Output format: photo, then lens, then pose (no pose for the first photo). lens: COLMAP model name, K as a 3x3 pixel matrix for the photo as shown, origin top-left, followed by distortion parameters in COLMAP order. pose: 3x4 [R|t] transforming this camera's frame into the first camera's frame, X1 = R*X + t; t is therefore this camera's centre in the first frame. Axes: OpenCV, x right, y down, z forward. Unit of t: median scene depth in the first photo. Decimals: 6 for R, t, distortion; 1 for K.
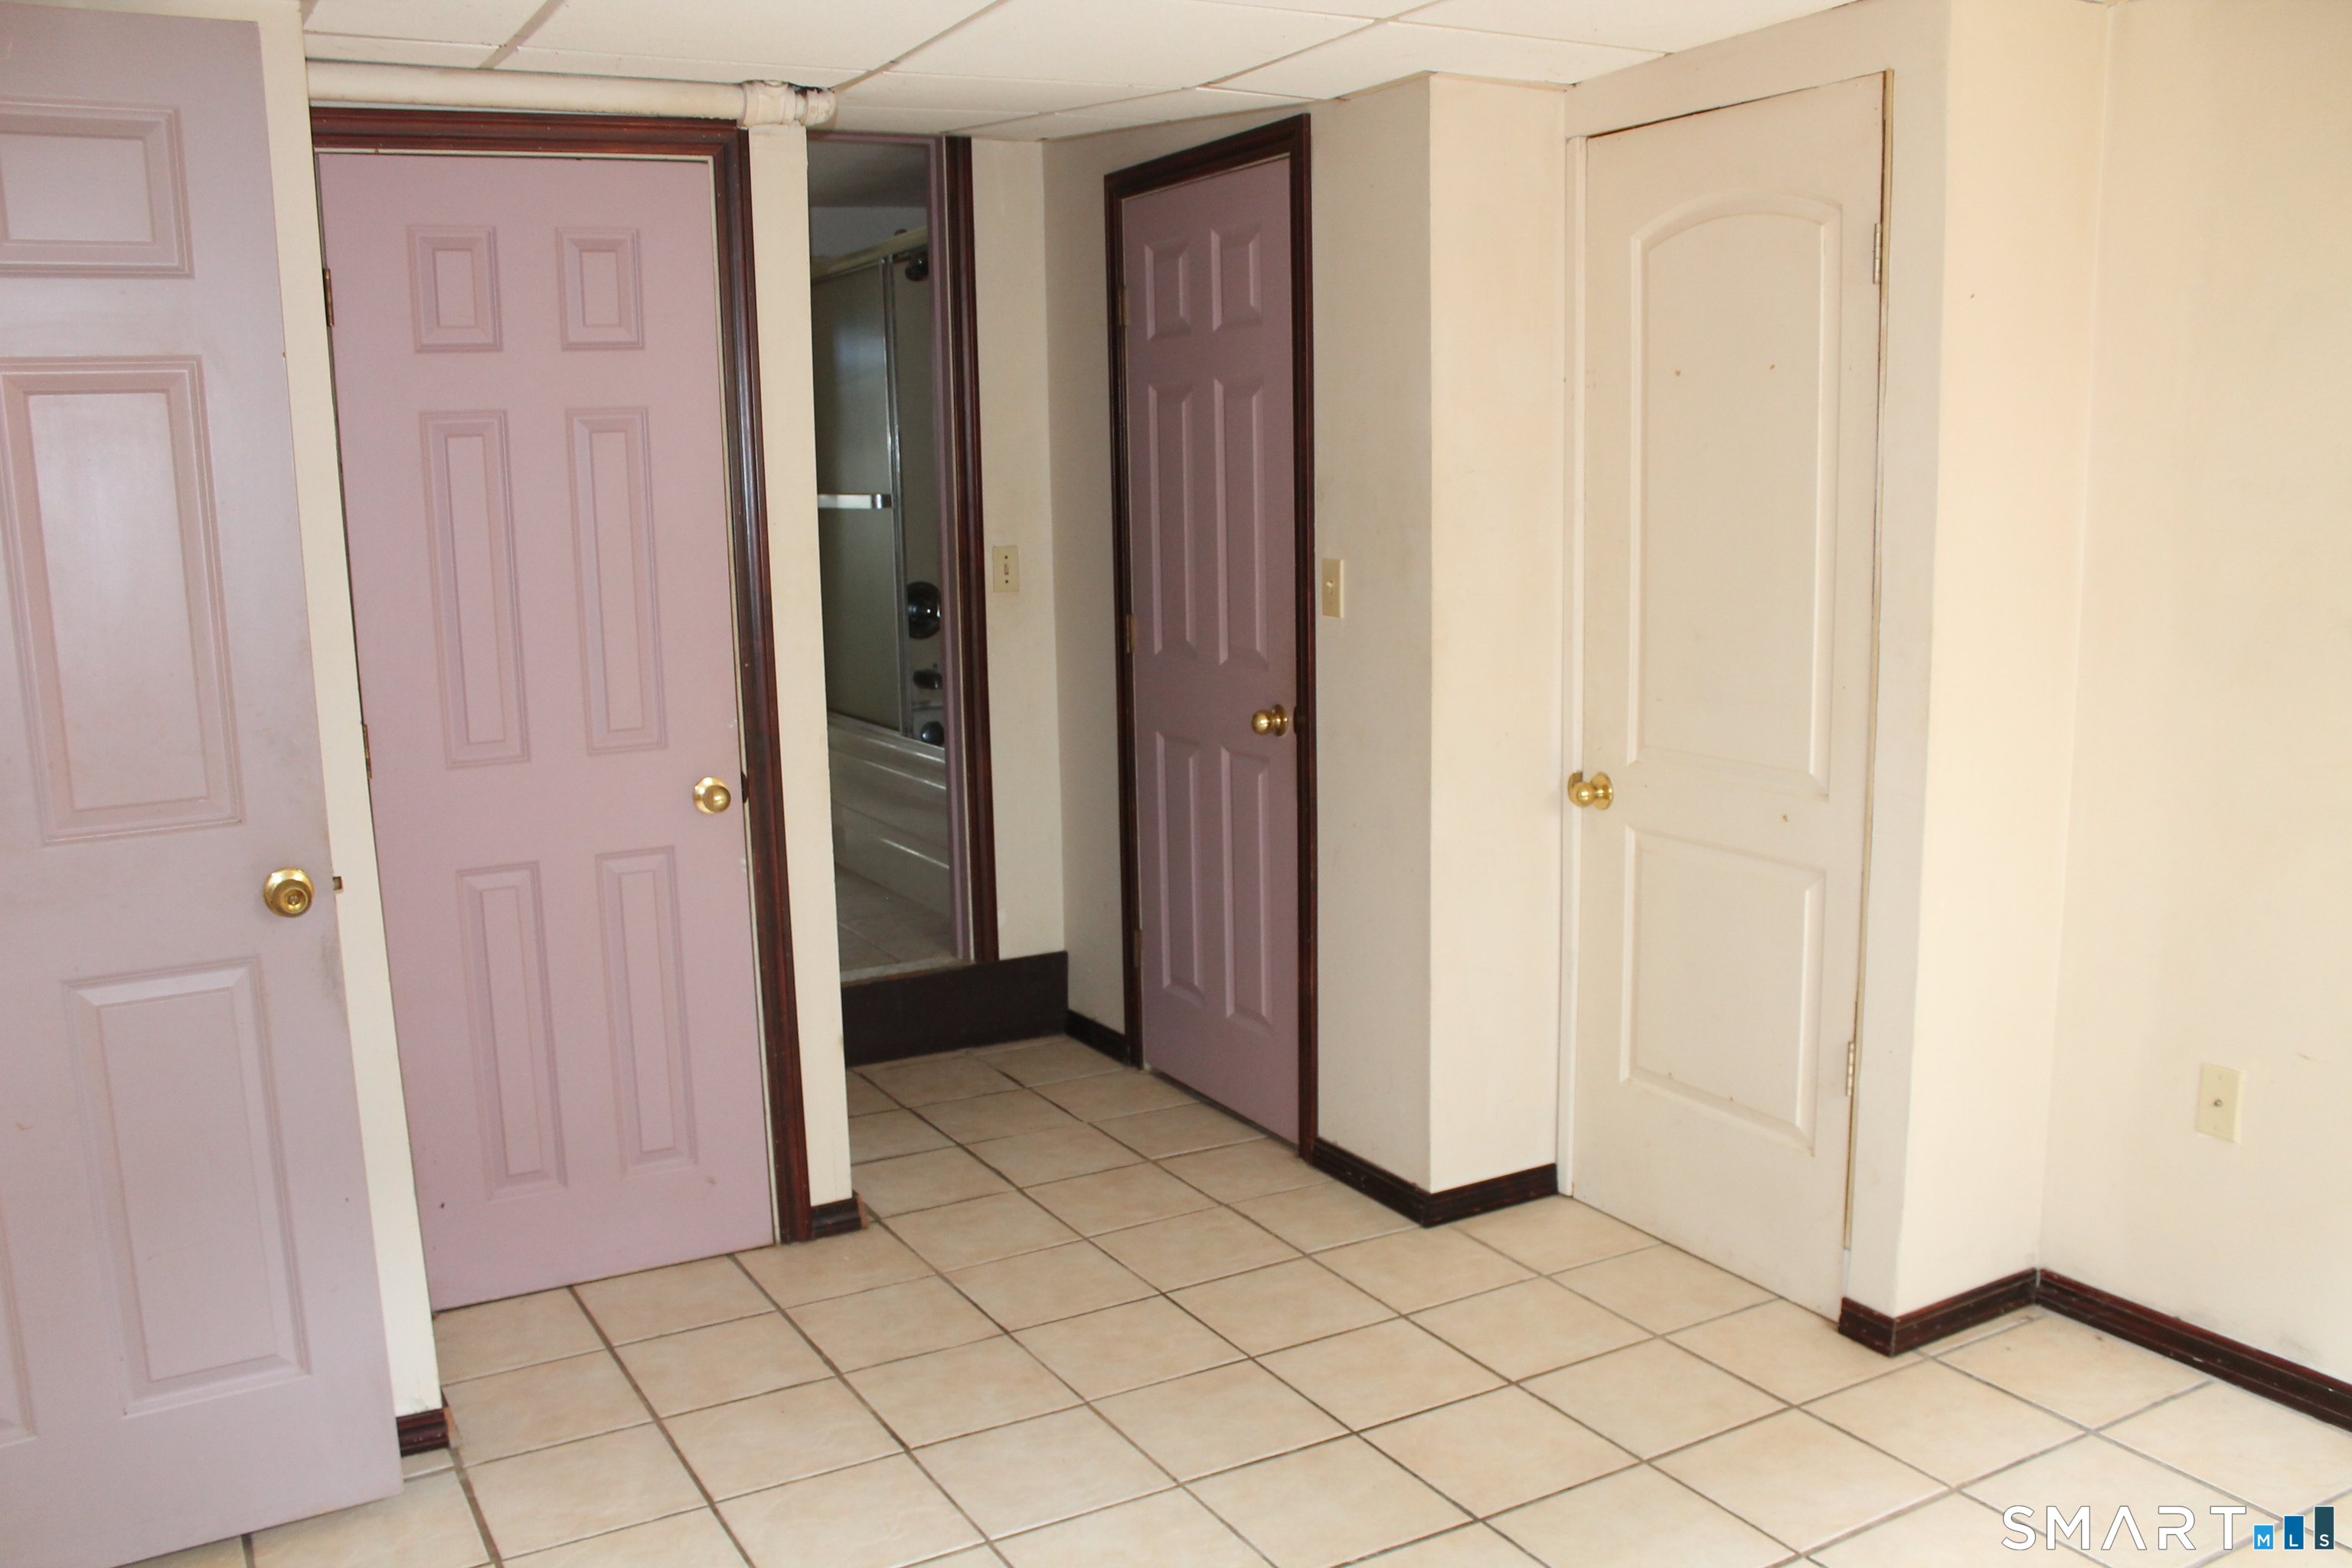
lens RADIAL K [[1931.6, 0, 1167.6], [0, 1931.6, 827.3], [0, 0, 1]] dist [-0.164322, 0.136915]
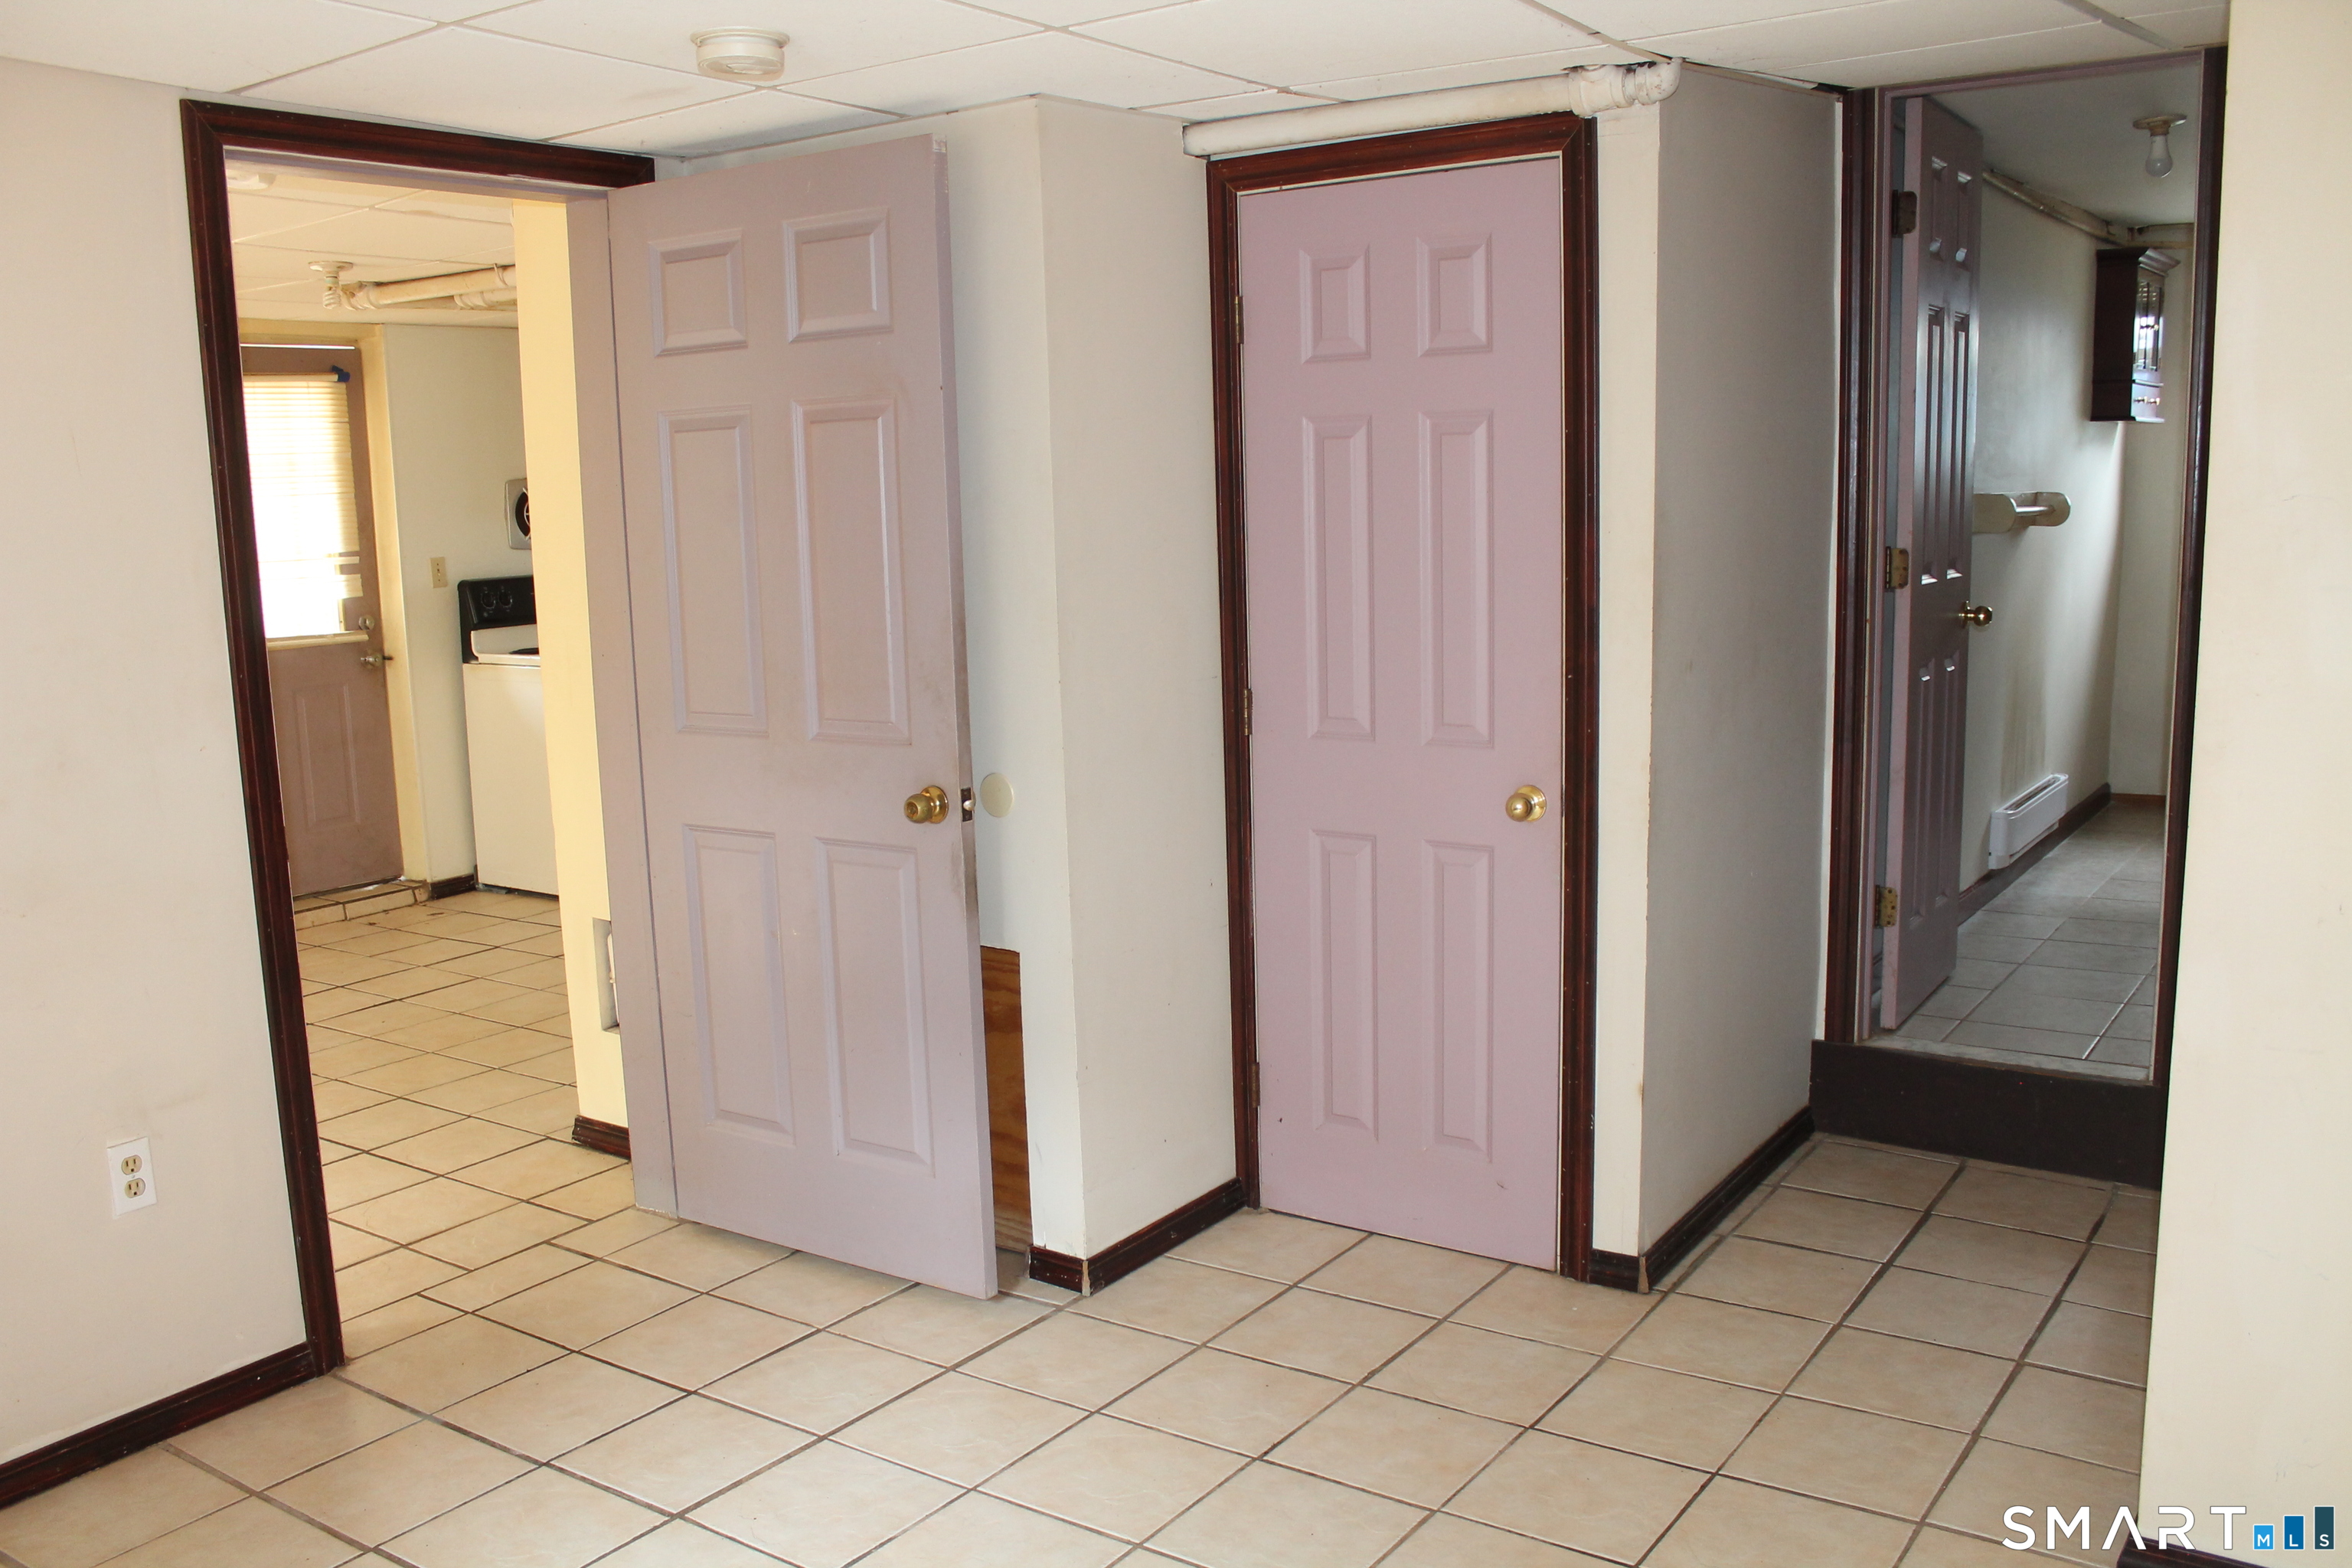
lens RADIAL K [[1931.6, 0, 1167.6], [0, 1931.6, 827.3], [0, 0, 1]] dist [-0.164322, 0.136915]
pose [[0.424134, 0.156430, -0.891987, 0.596382], [-0.141655, 0.984303, 0.105264, -0.086530], [0.894452, 0.081708, 0.439636, 0.420005]]
